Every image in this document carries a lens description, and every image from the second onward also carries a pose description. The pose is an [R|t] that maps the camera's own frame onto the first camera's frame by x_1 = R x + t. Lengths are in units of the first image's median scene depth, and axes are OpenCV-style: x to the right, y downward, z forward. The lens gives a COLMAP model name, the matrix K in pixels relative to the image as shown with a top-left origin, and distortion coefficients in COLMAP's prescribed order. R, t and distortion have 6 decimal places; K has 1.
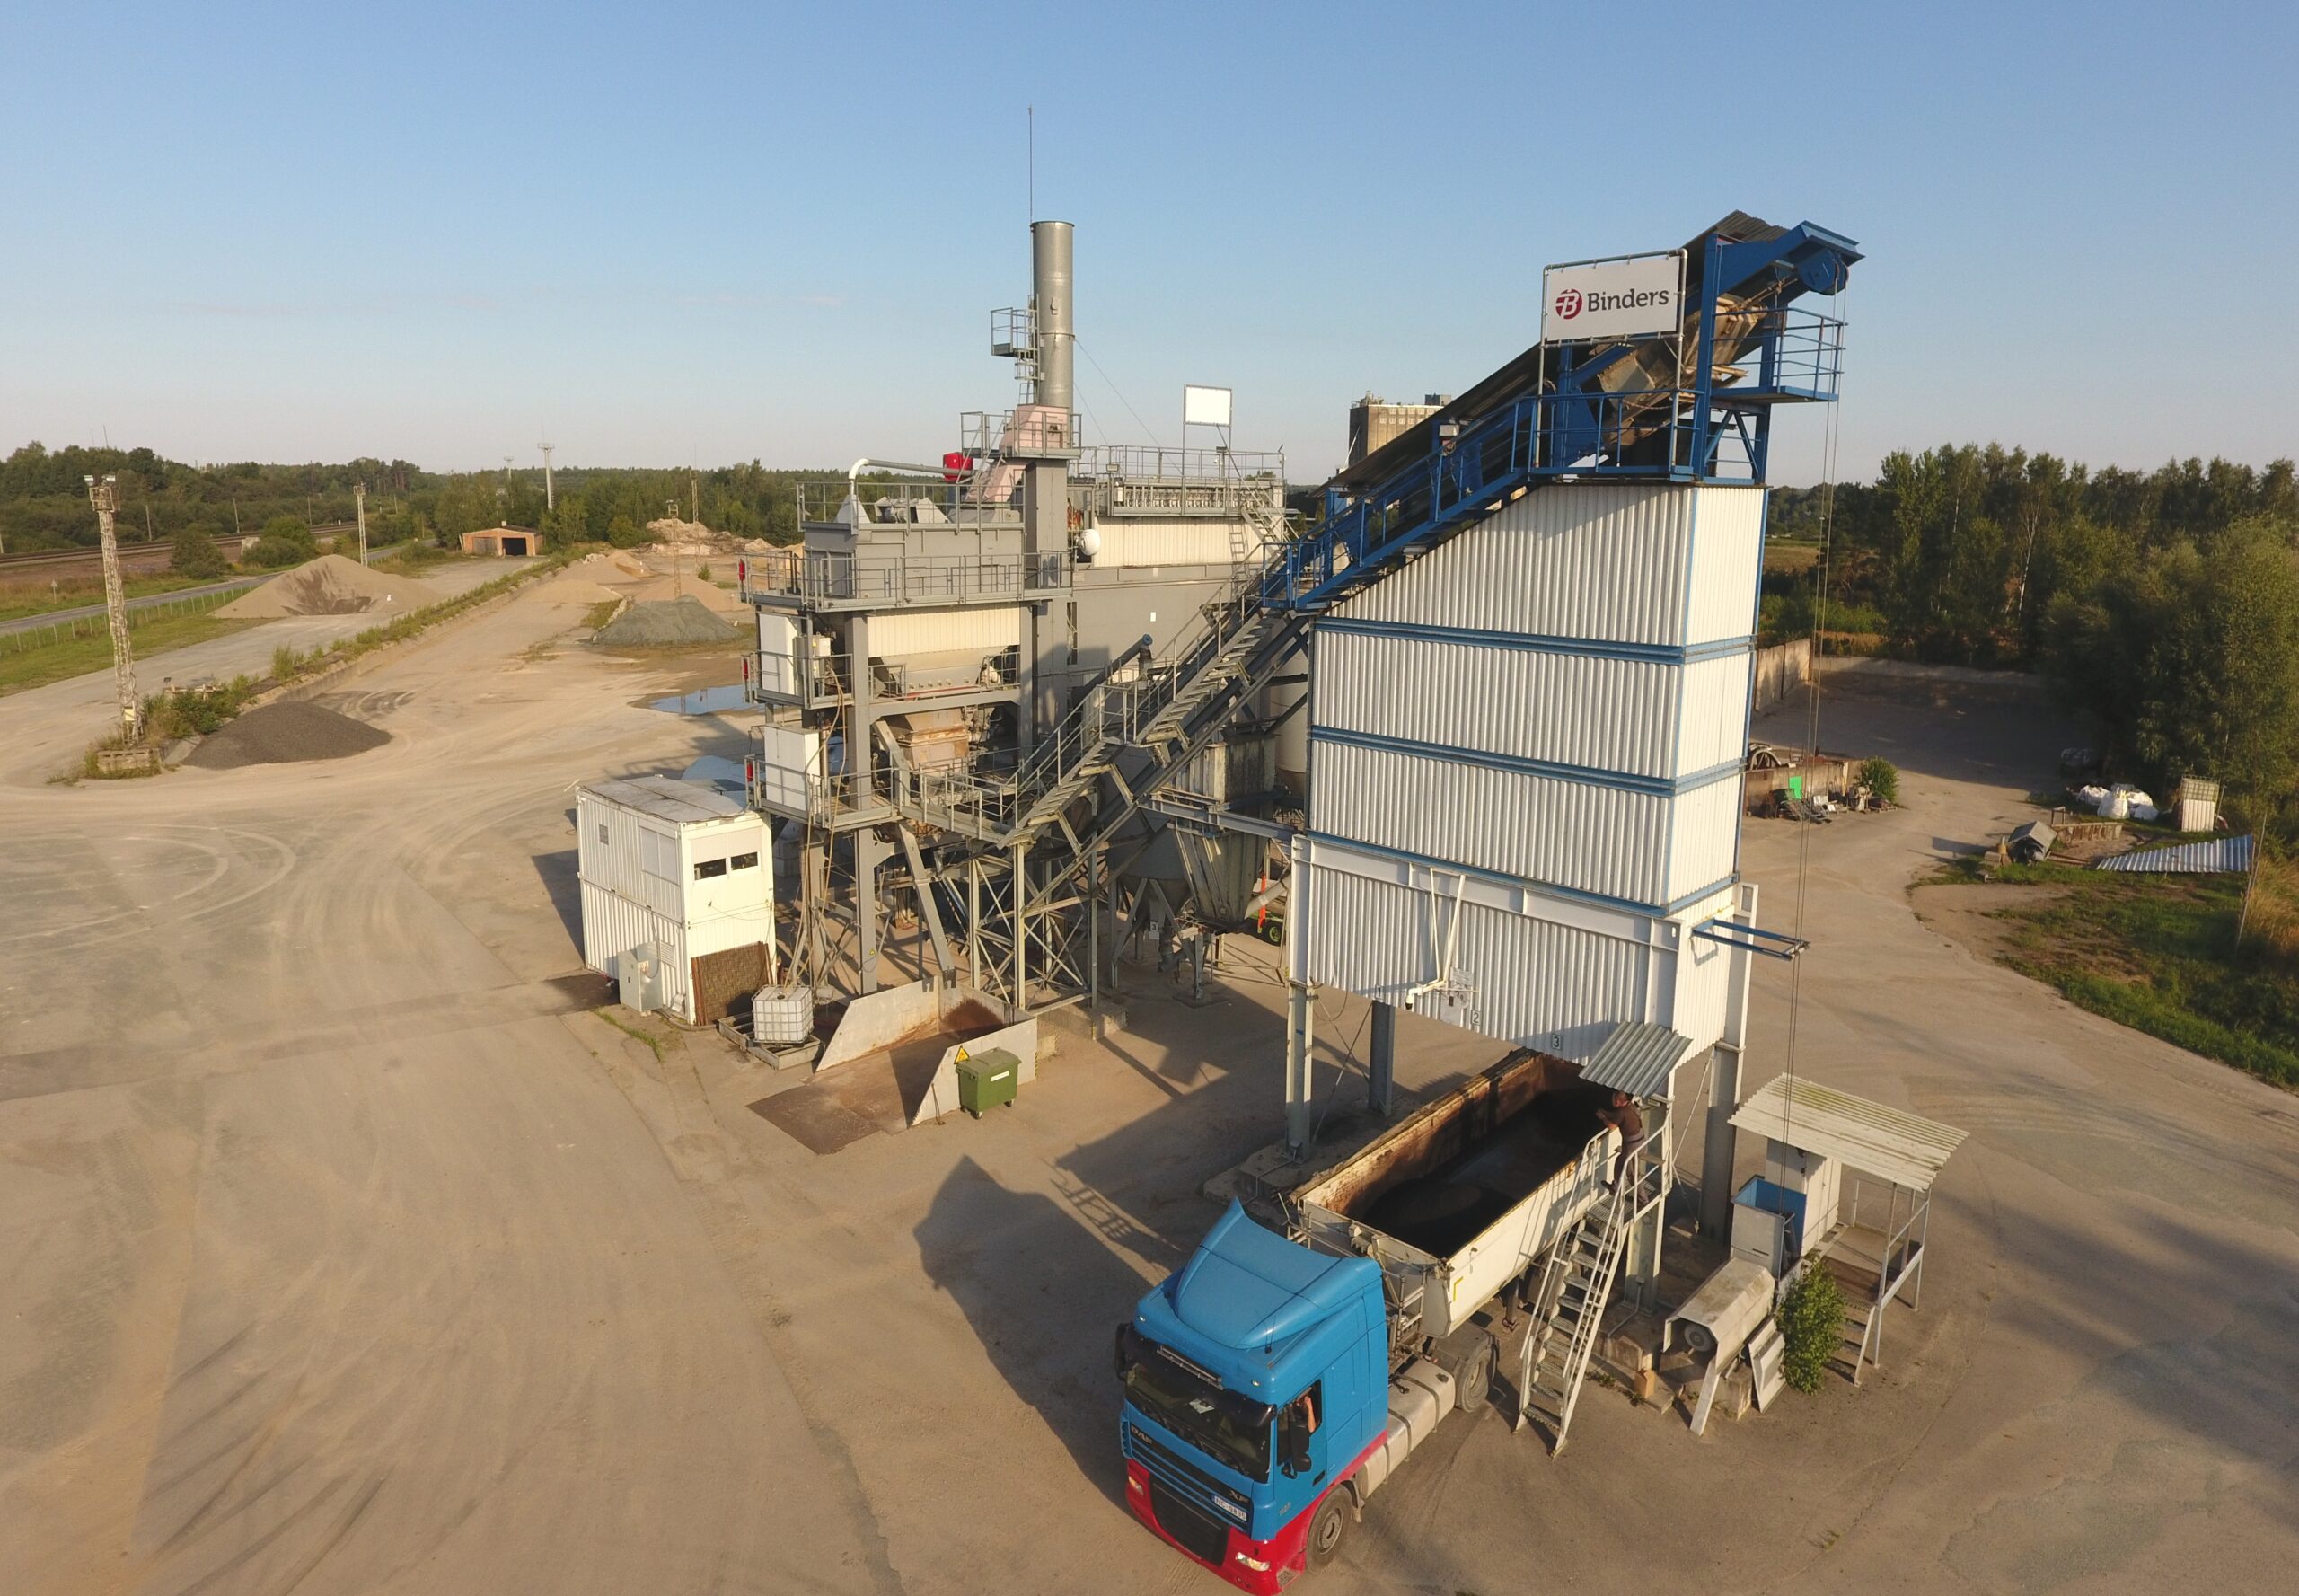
lens RADIAL K [[1375.1, 0, 1150.3], [0, 1375.1, 742.6], [0, 0, 1]] dist [-0.004822, -0.002839]
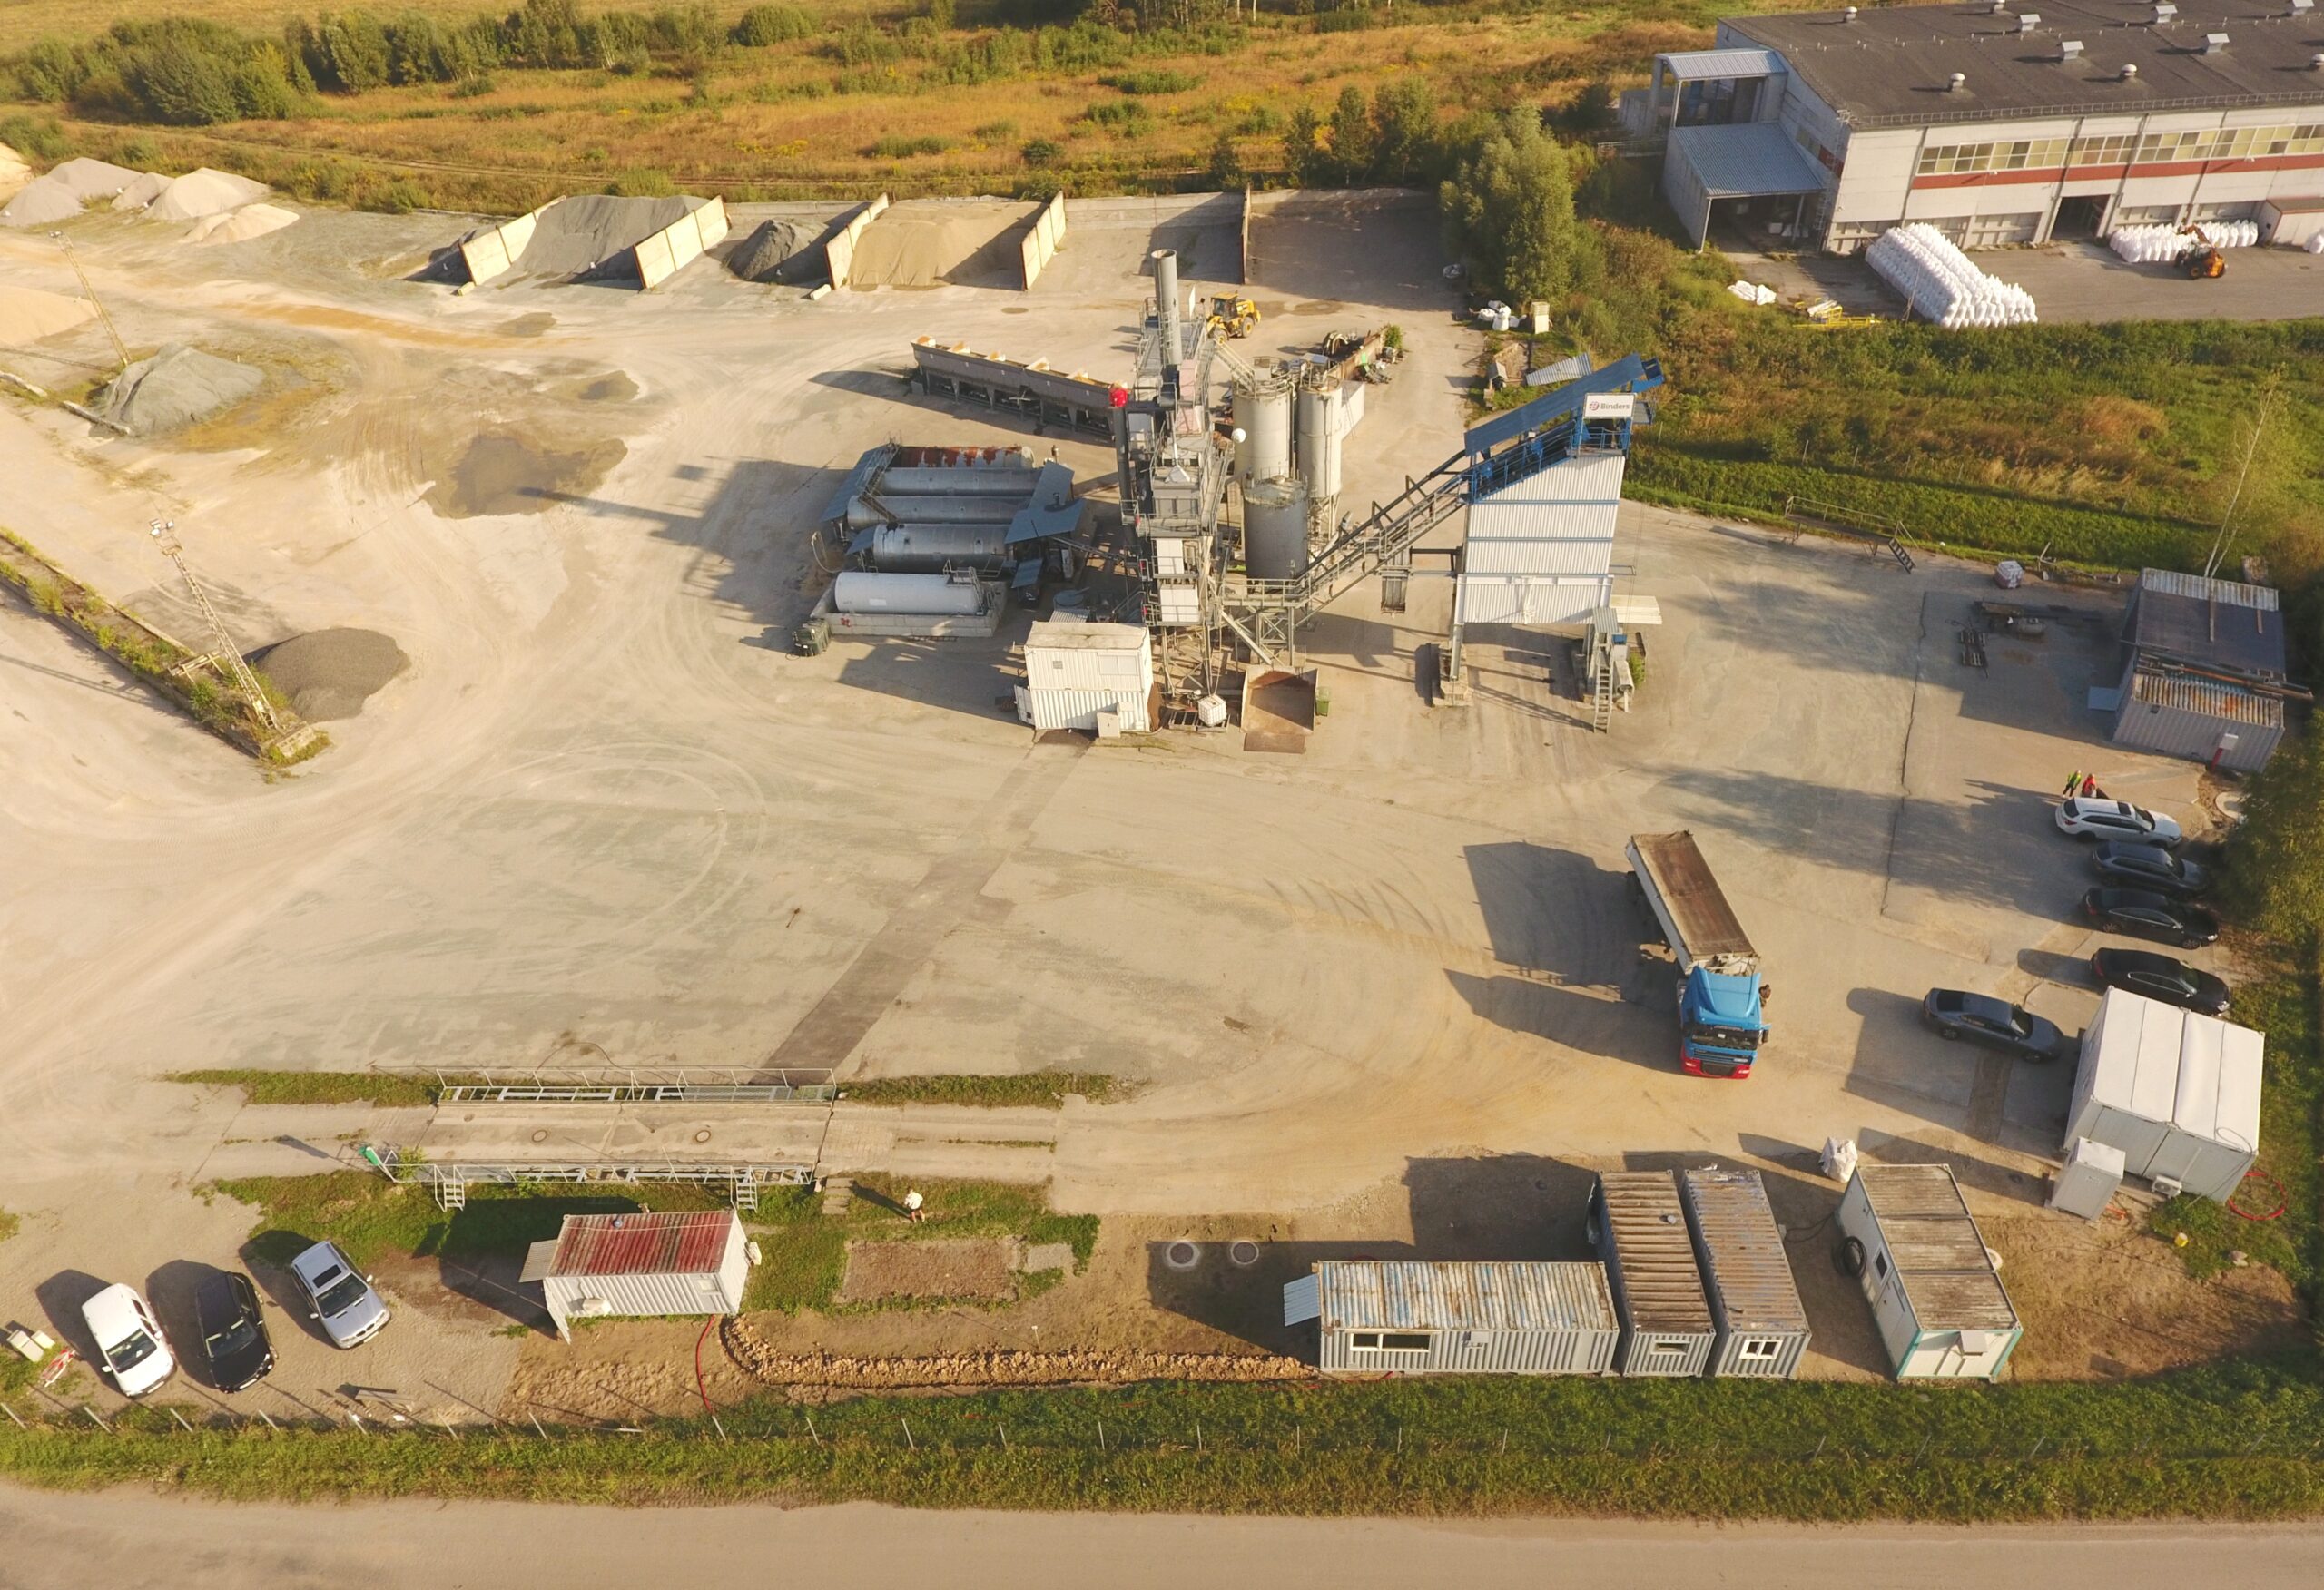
lens RADIAL K [[1373.1, 0, 1162.0], [0, 1373.1, 795.0], [0, 0, 1]] dist [0.025945, 0.000049]
pose [[0.804865, -0.422485, 0.416773, -1.320727], [0.180905, 0.843518, 0.505718, -0.821470], [-0.565213, -0.331638, 0.755348, -0.664587]]
